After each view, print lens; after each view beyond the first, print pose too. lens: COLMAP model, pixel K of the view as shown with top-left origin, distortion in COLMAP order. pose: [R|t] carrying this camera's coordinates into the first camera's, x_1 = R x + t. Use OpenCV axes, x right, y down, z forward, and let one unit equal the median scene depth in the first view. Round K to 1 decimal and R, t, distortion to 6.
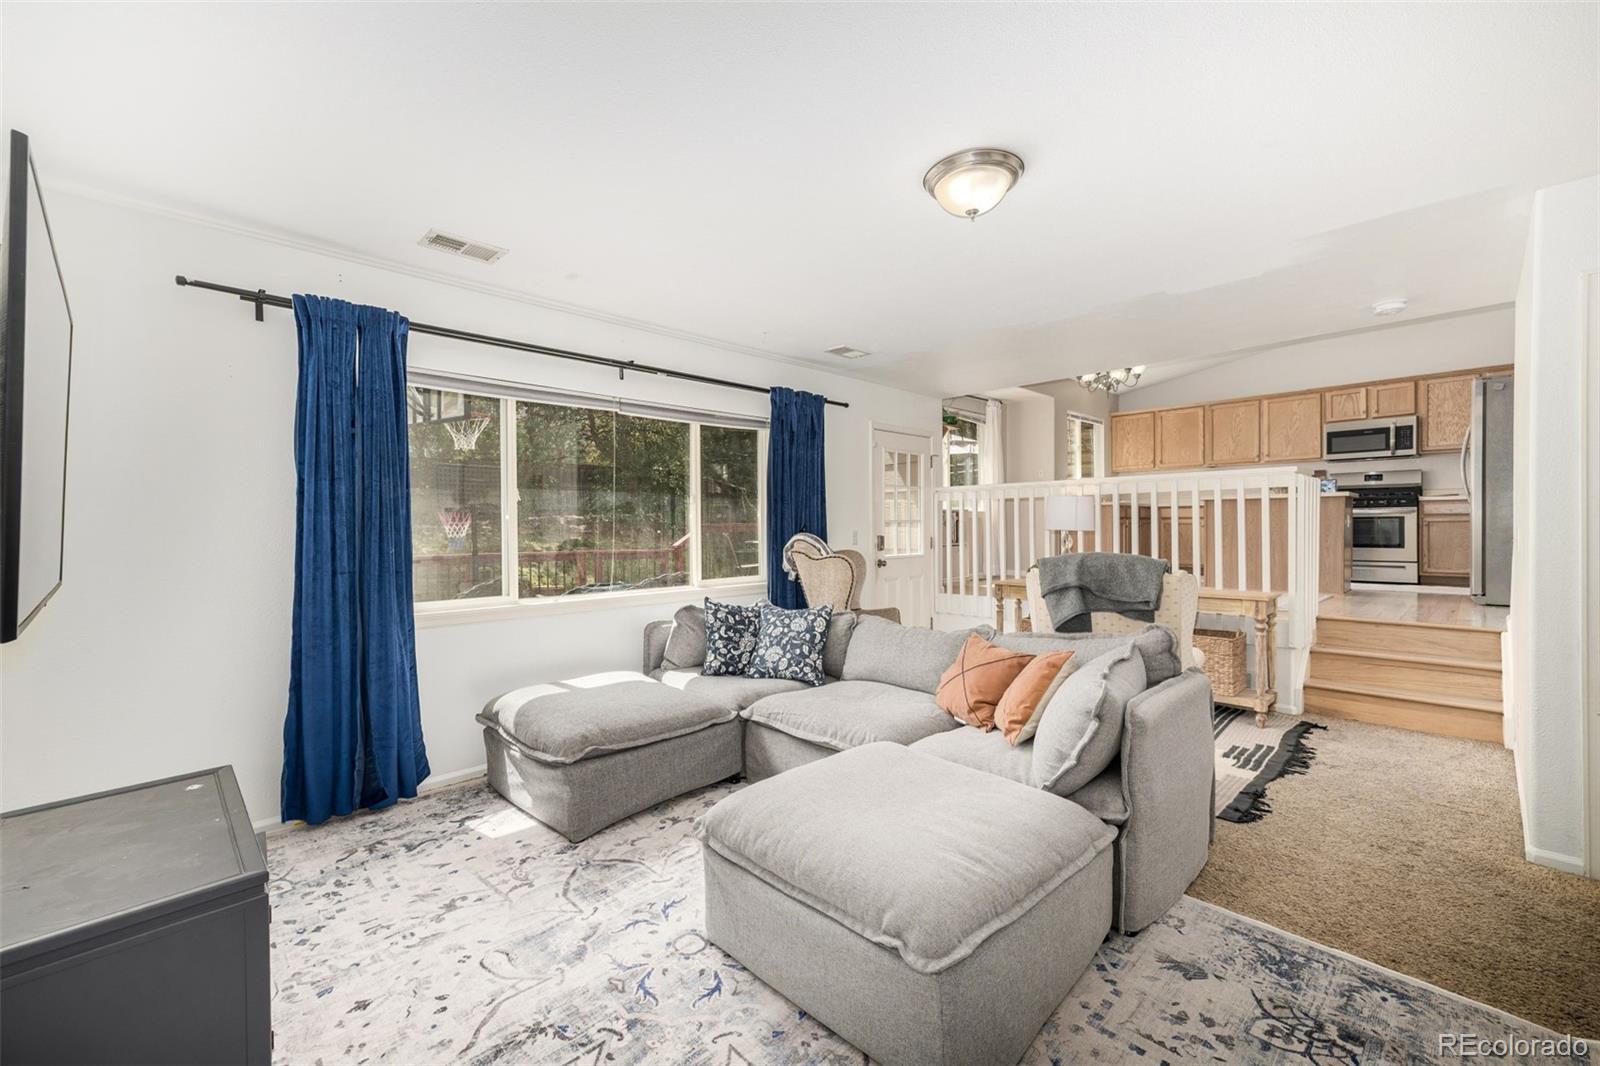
lens RADIAL K [[663.2, 0, 793.2], [0, 663.2, 534.6], [0, 0, 1]] dist [0.010262, 0.001879]
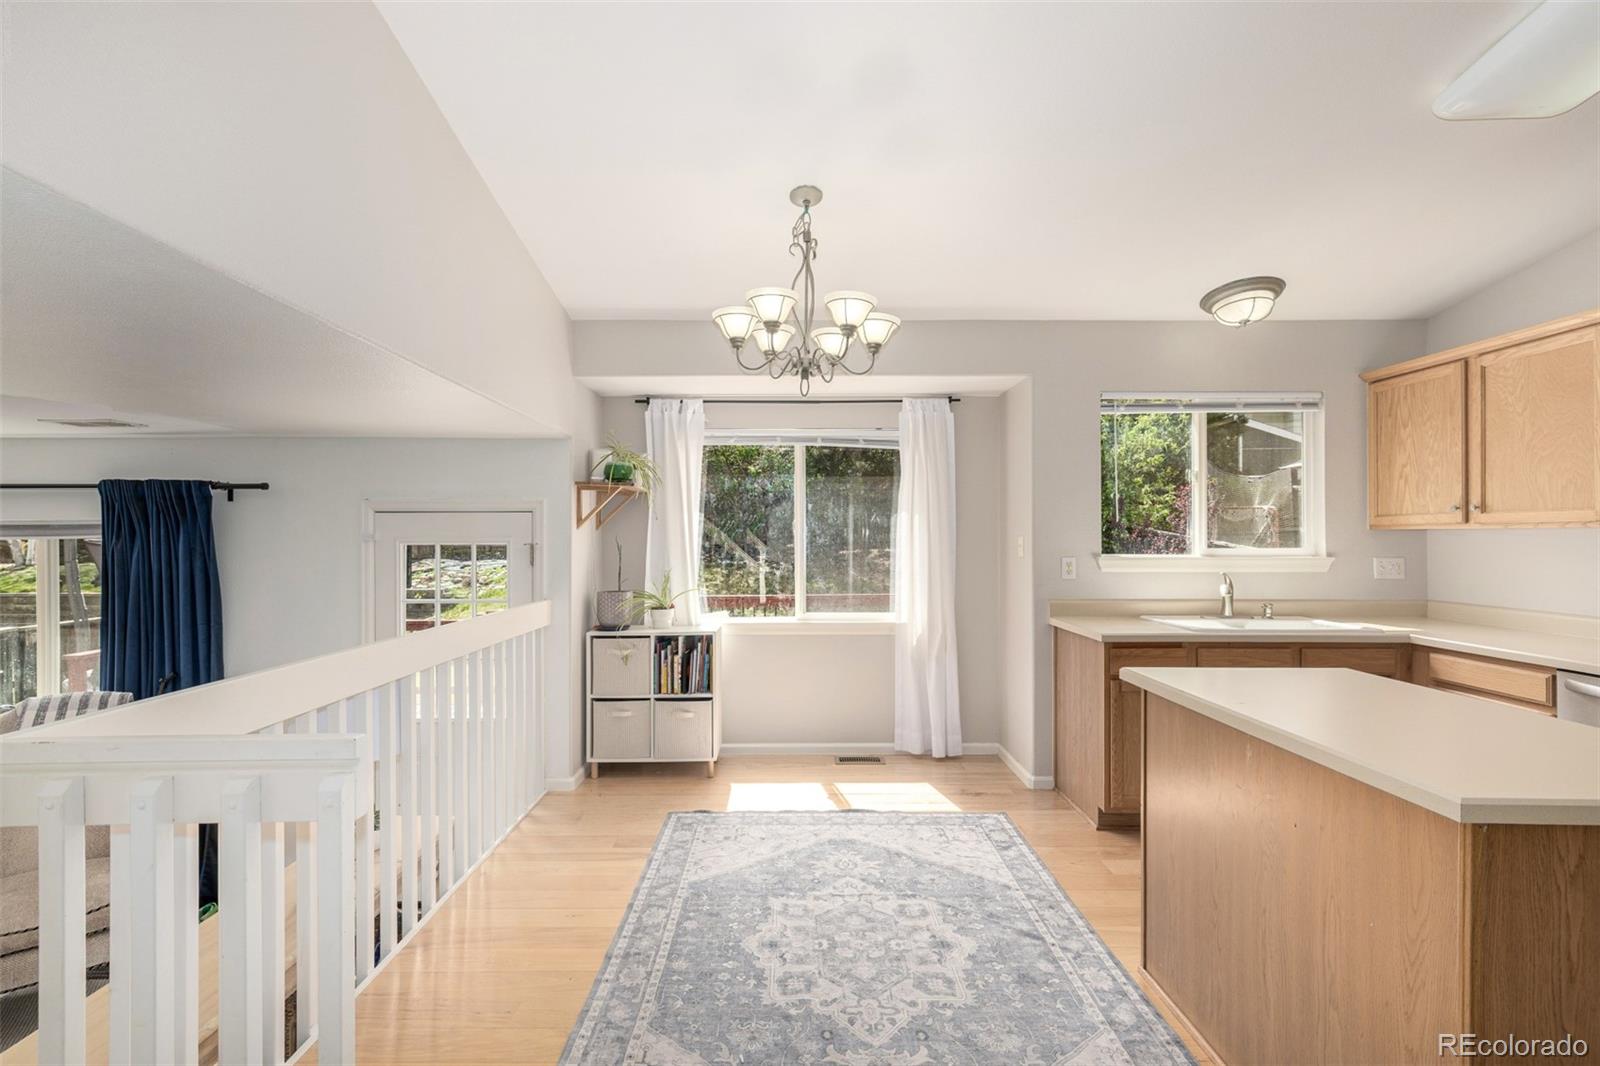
lens RADIAL K [[741.2, 0, 789.7], [0, 741.2, 536.3], [0, 0, 1]] dist [0.004768, 0.003315]
pose [[0.718314, 0.007269, -0.695681, 1.149558], [-0.014920, 0.999876, -0.004957, -0.178244], [0.695559, 0.013940, 0.718334, 1.004385]]
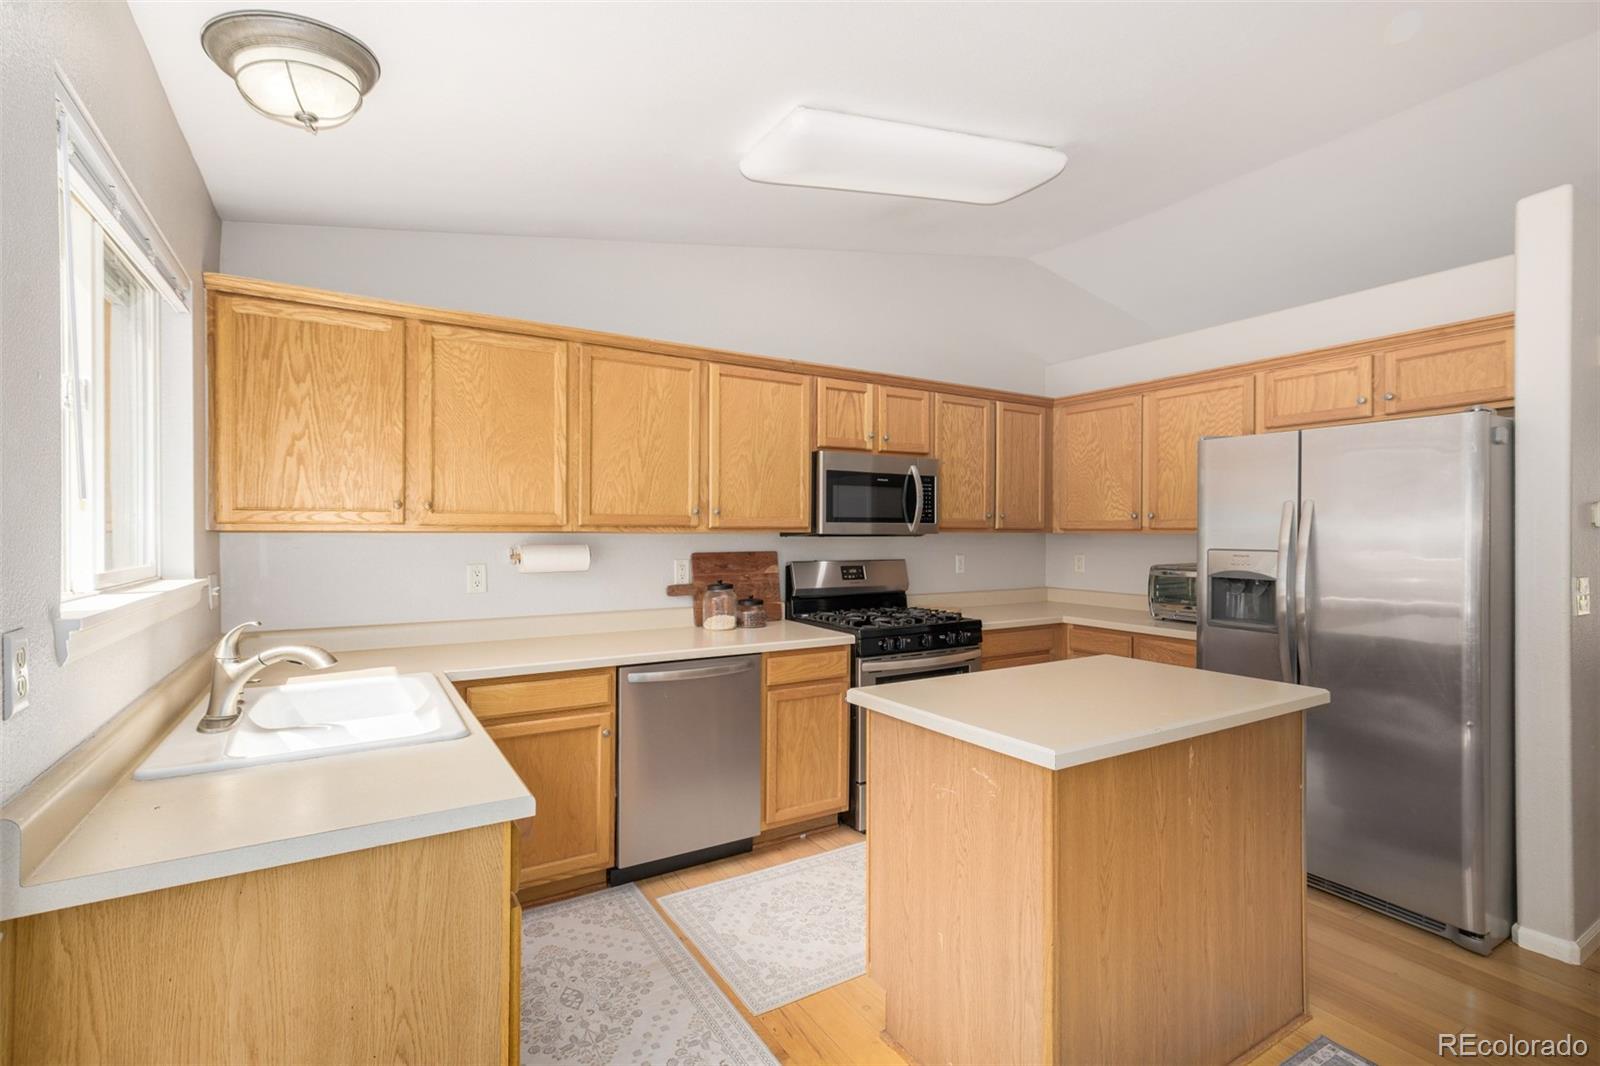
lens RADIAL K [[720.5, 0, 796.1], [0, 720.5, 535.2], [0, 0, 1]] dist [0.001458, 0.001909]
pose [[0.226113, 0.006269, 0.974081, 0.600288], [0.012086, 0.999884, -0.009241, -0.187491], [-0.974026, 0.013862, 0.226011, 1.598168]]
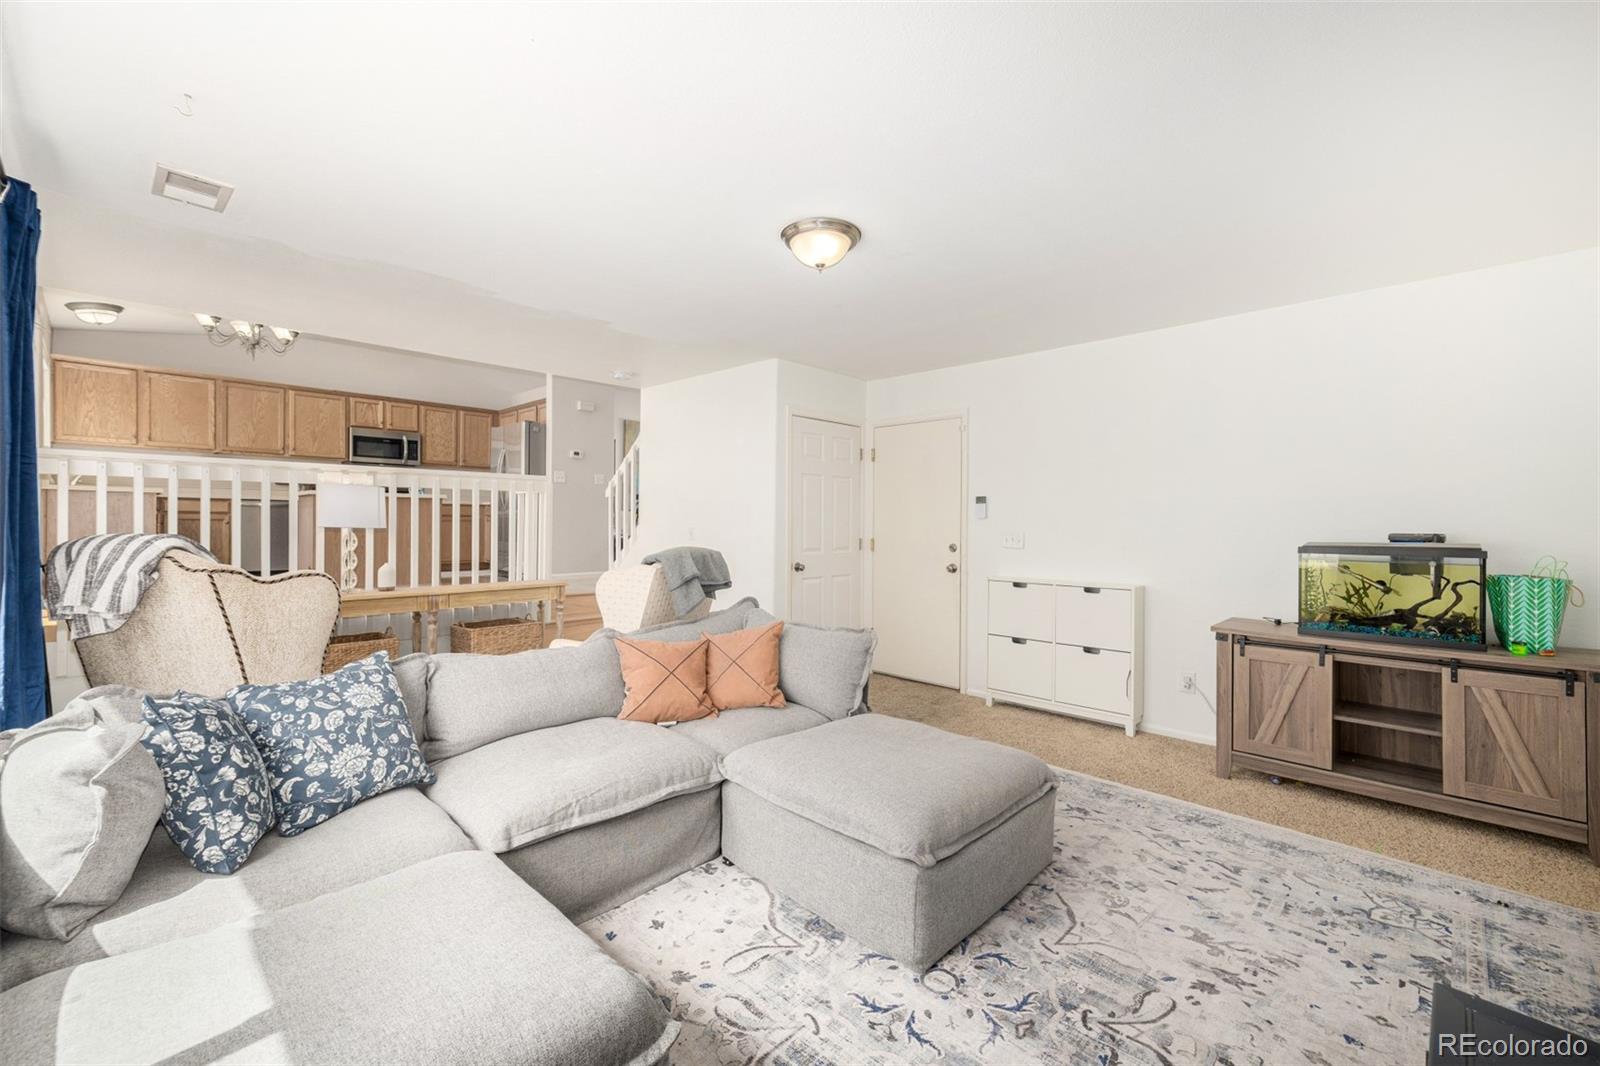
lens RADIAL K [[663.2, 0, 802.4], [0, 663.2, 530.6], [0, 0, 1]] dist [0.010262, 0.001879]
pose [[-0.024466, -0.003643, 0.999694, -0.483564], [0.005115, 0.999980, 0.003770, -0.004200], [-0.999688, 0.005206, -0.024447, 0.548321]]
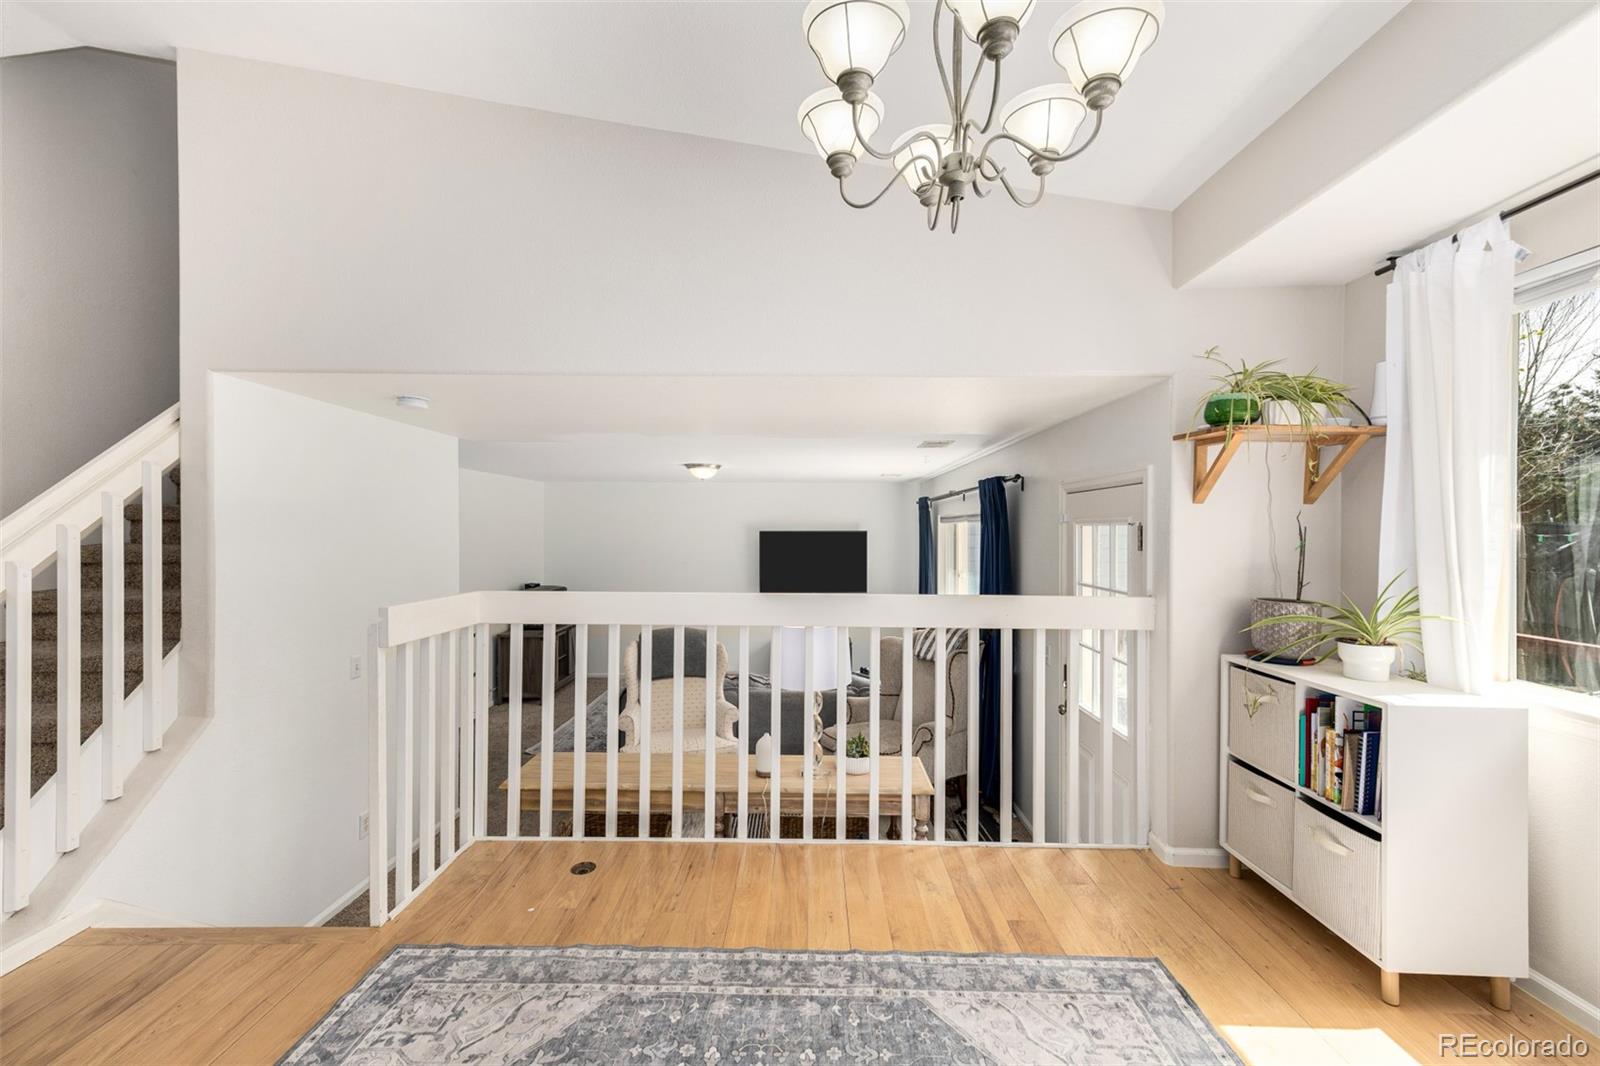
lens RADIAL K [[663.2, 0, 800.9], [0, 663.2, 537.3], [0, 0, 1]] dist [0.010262, 0.001879]
pose [[-0.712575, 0.012513, -0.701484, 0.971529], [-0.009413, 0.999580, 0.027393, -0.170649], [0.701532, 0.026123, -0.712159, 1.653782]]
